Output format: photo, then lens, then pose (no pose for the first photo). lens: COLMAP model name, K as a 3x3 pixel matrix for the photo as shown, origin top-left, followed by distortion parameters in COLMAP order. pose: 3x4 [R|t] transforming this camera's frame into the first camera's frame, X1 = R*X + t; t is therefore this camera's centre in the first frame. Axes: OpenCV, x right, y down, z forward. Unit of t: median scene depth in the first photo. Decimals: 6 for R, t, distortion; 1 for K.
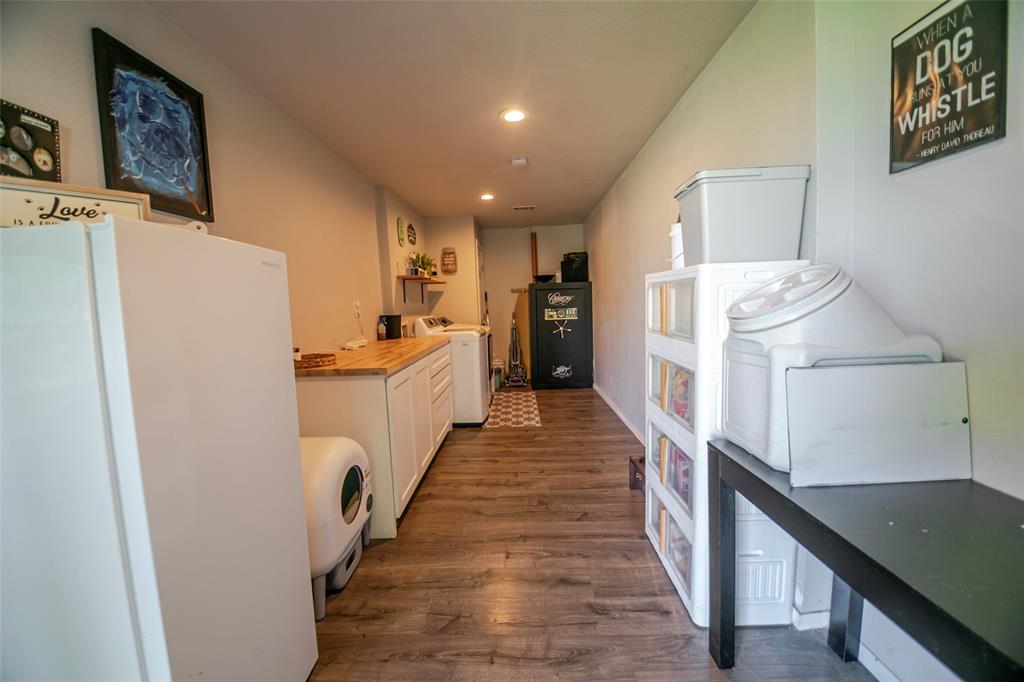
lens RADIAL K [[390.7, 0, 509.0], [0, 390.7, 338.6], [0, 0, 1]] dist [-0.029232, -0.000280]
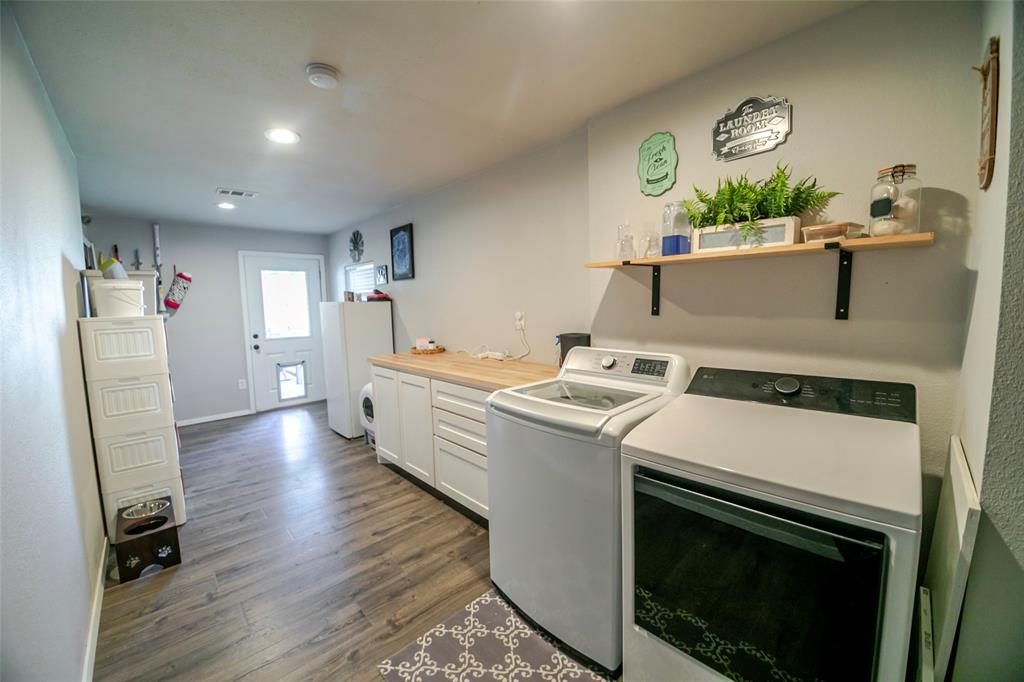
lens RADIAL K [[390.7, 0, 512.6], [0, 390.7, 338.5], [0, 0, 1]] dist [-0.029232, -0.000280]
pose [[-0.700227, 0.124510, -0.702979, 0.370916], [-0.011613, 0.982558, 0.185596, -0.290845], [0.713825, 0.138123, -0.686568, 2.303499]]
